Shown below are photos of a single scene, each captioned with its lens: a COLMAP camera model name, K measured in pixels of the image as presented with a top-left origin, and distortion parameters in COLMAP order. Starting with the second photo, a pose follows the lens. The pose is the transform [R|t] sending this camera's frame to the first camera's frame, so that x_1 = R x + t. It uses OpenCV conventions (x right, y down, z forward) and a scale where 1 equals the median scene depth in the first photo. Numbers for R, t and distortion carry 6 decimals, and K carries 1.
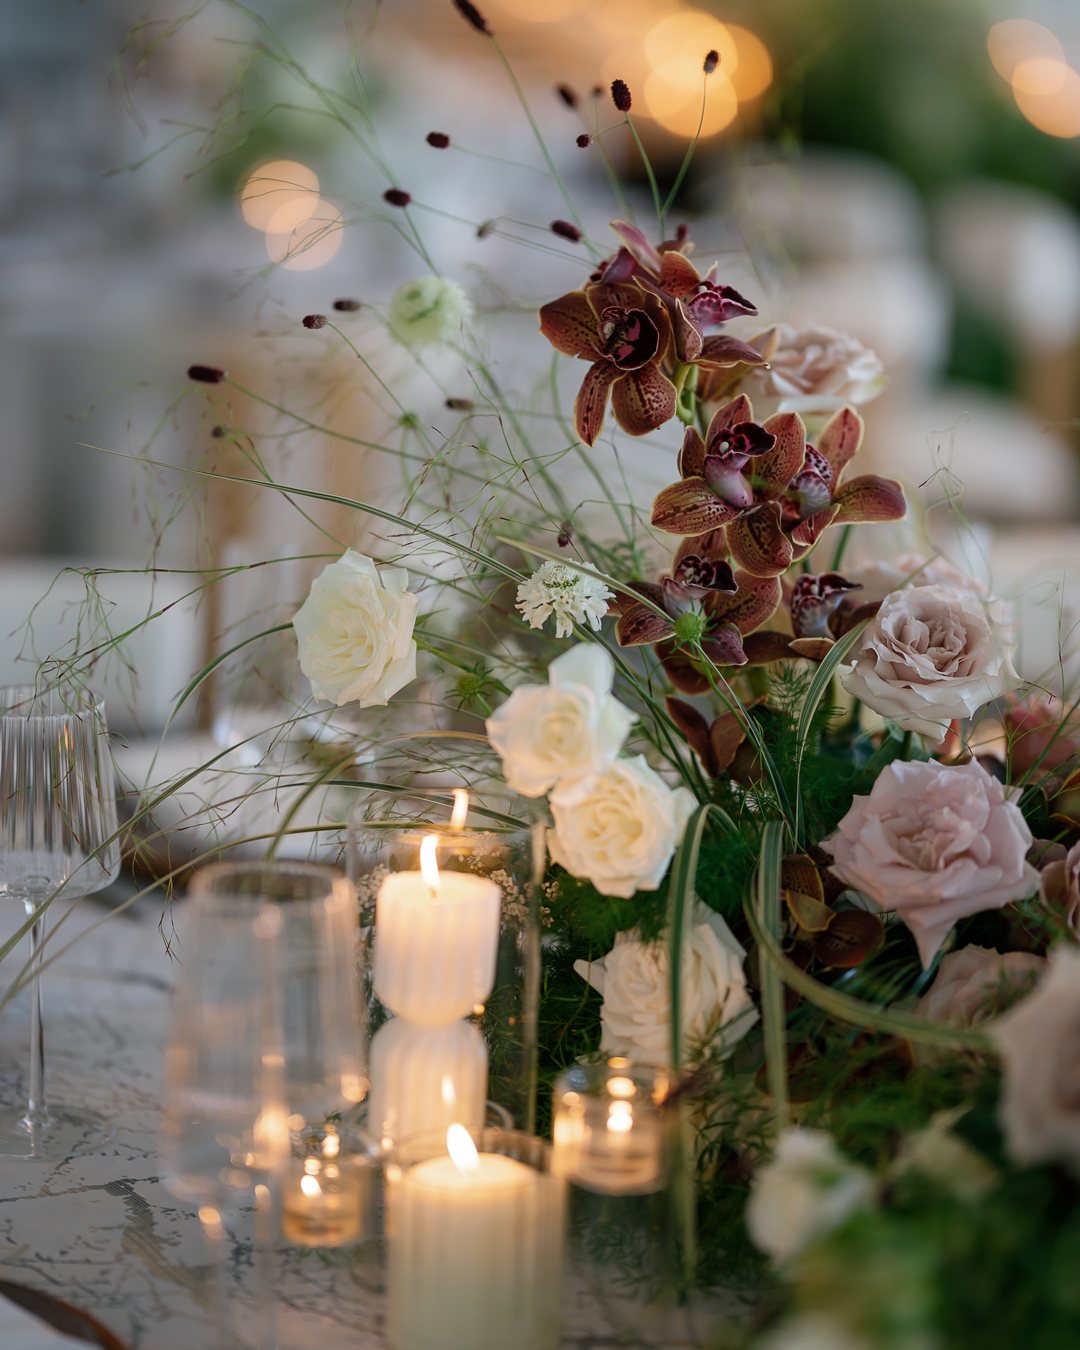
lens RADIAL K [[3742.4, 0, 540.0], [0, 3742.4, 675.0], [0, 0, 1]] dist [0.012603, 0.135379]
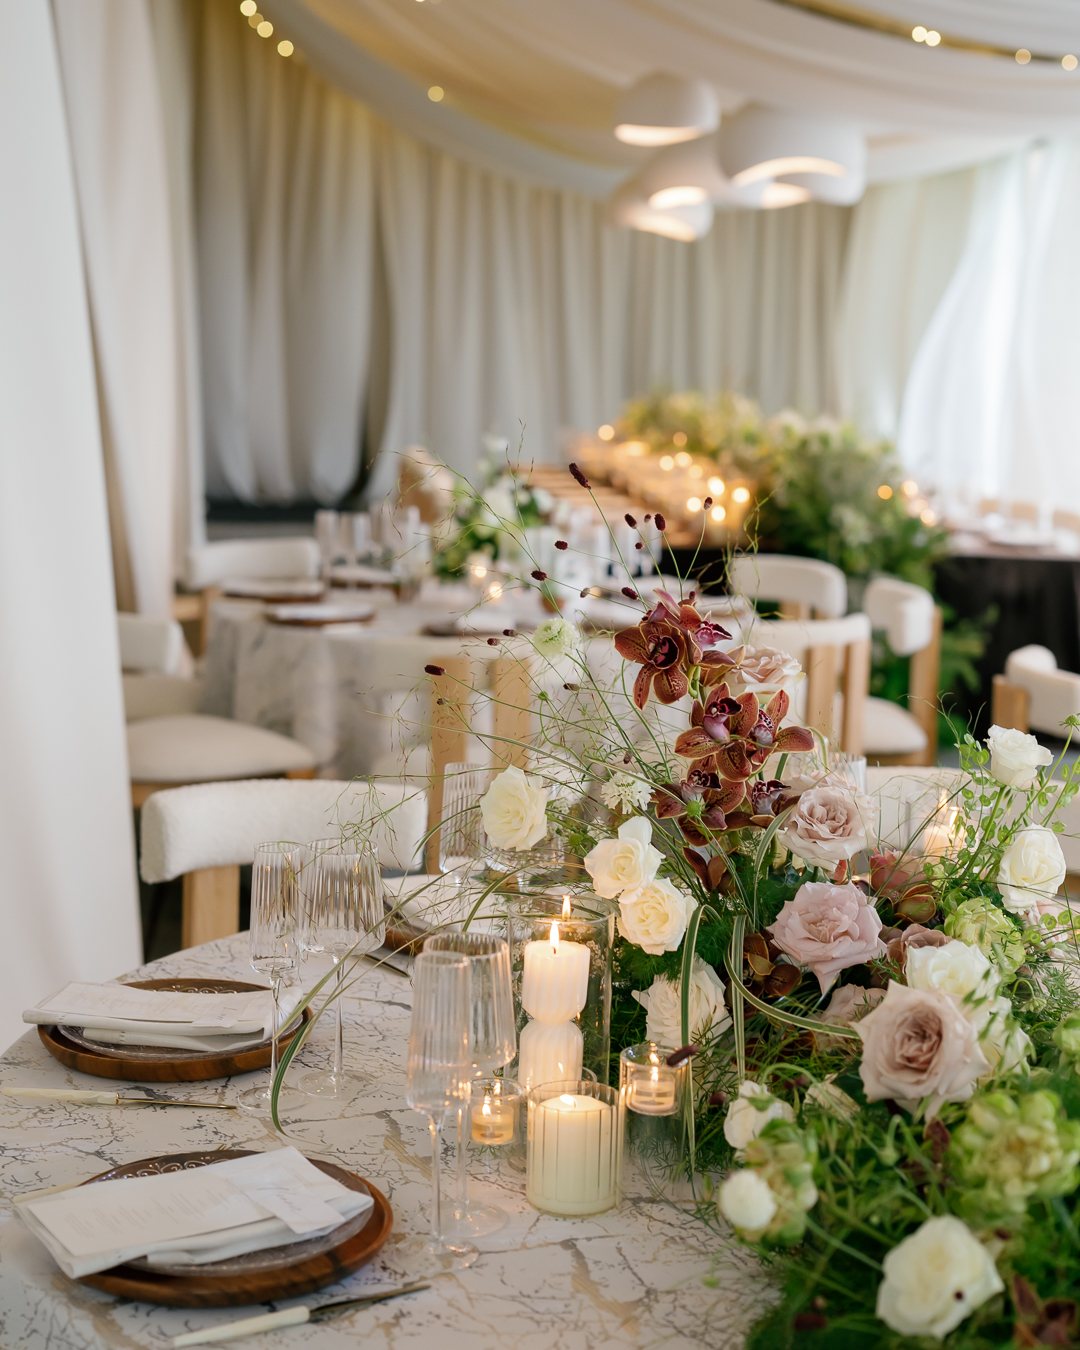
lens RADIAL K [[2357.9, 0, 539.3], [0, 2357.9, 711.2], [0, 0, 1]] dist [-0.019086, 0.181402]
pose [[0.998811, 0.004769, -0.048525, 0.019443], [-0.007934, 0.997838, -0.065242, 0.015667], [0.048109, 0.065550, 0.996689, -0.159926]]
